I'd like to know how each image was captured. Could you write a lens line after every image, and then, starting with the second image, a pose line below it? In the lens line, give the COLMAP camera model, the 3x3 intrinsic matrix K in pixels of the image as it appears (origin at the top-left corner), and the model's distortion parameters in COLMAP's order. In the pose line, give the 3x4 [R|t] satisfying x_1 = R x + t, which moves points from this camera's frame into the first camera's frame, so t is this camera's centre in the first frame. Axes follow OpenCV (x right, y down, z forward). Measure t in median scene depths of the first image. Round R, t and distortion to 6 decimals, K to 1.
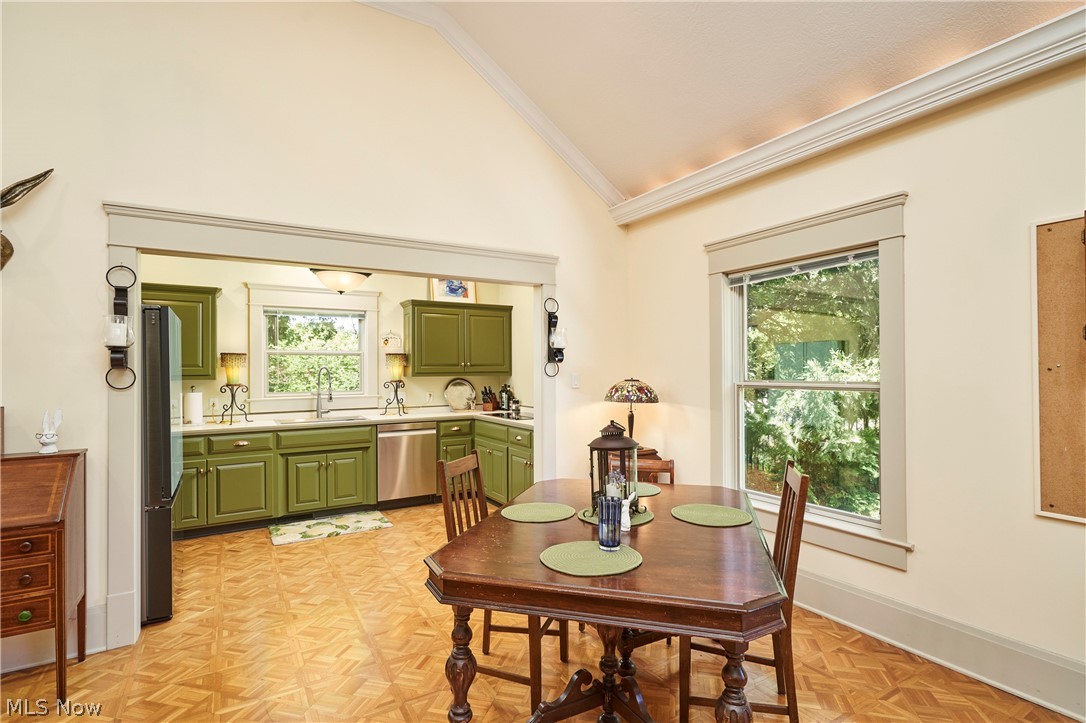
lens RADIAL K [[528.1, 0, 542.1], [0, 528.1, 367.5], [0, 0, 1]] dist [-0.000622, 0.000038]
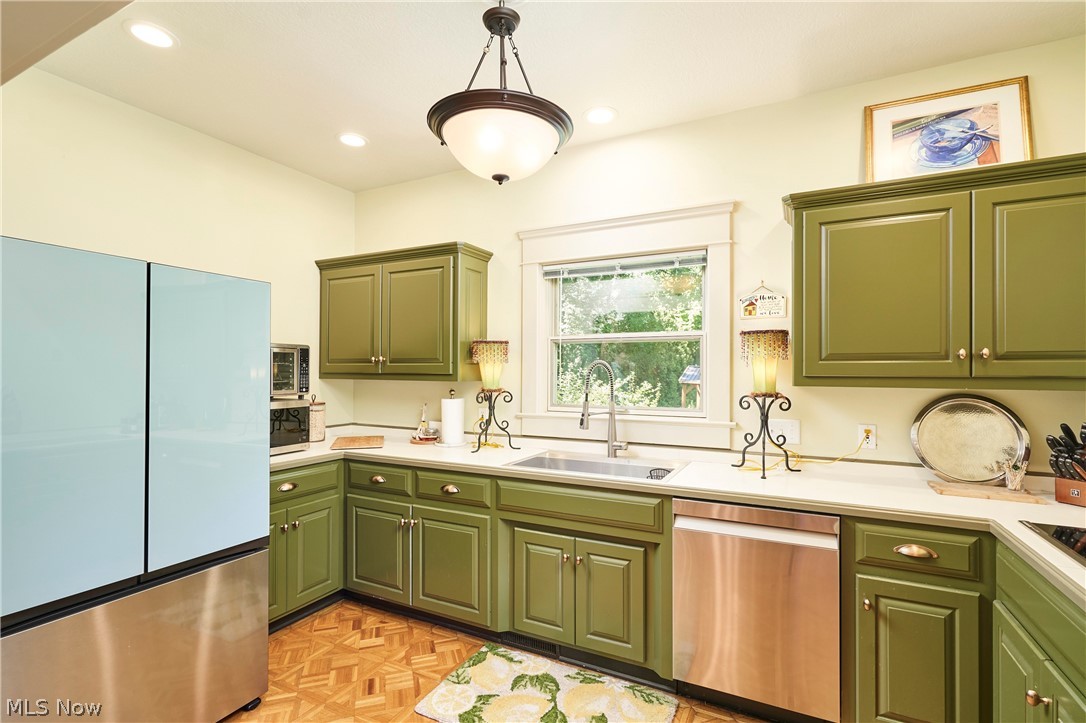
lens RADIAL K [[499.8, 0, 539.7], [0, 499.8, 368.1], [0, 0, 1]] dist [-0.000339, 0.000245]
pose [[0.532266, 0.004574, -0.846565, -0.028687], [-0.001702, 0.999989, 0.004333, 0.002879], [0.846575, -0.000865, 0.532268, 0.696590]]
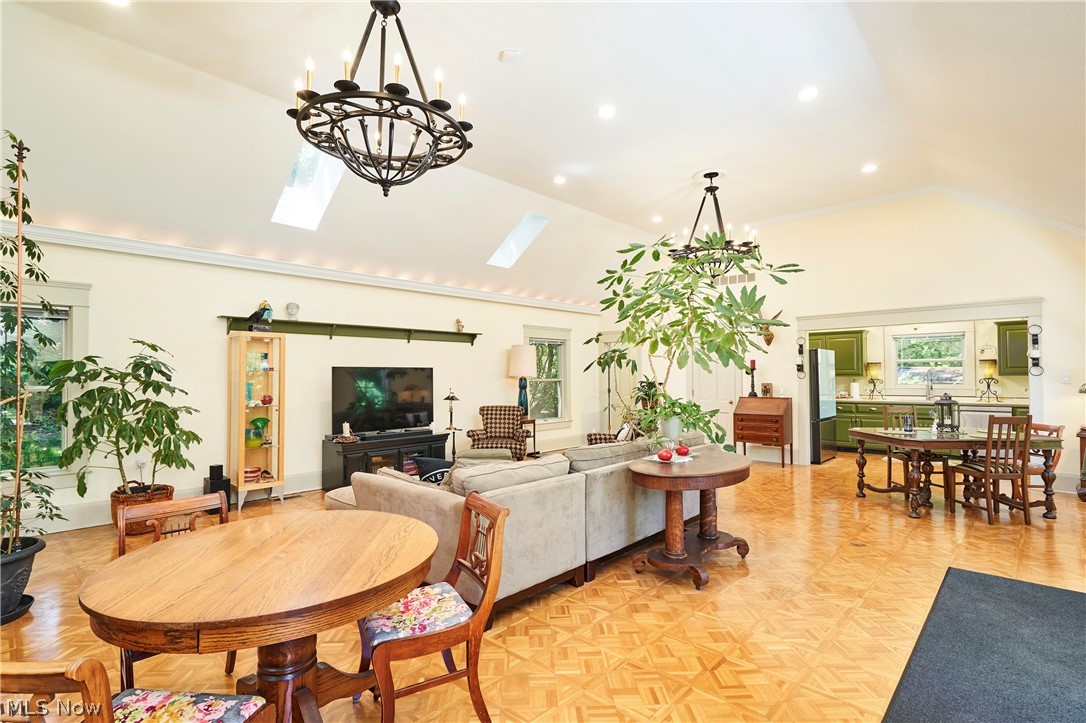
lens RADIAL K [[499.8, 0, 543.9], [0, 499.8, 364.1], [0, 0, 1]] dist [-0.000339, 0.000245]
pose [[0.265852, -0.017310, -0.963858, 0.811708], [0.009433, 0.999838, -0.015355, -0.005252], [0.963968, -0.005010, 0.265972, -0.610741]]
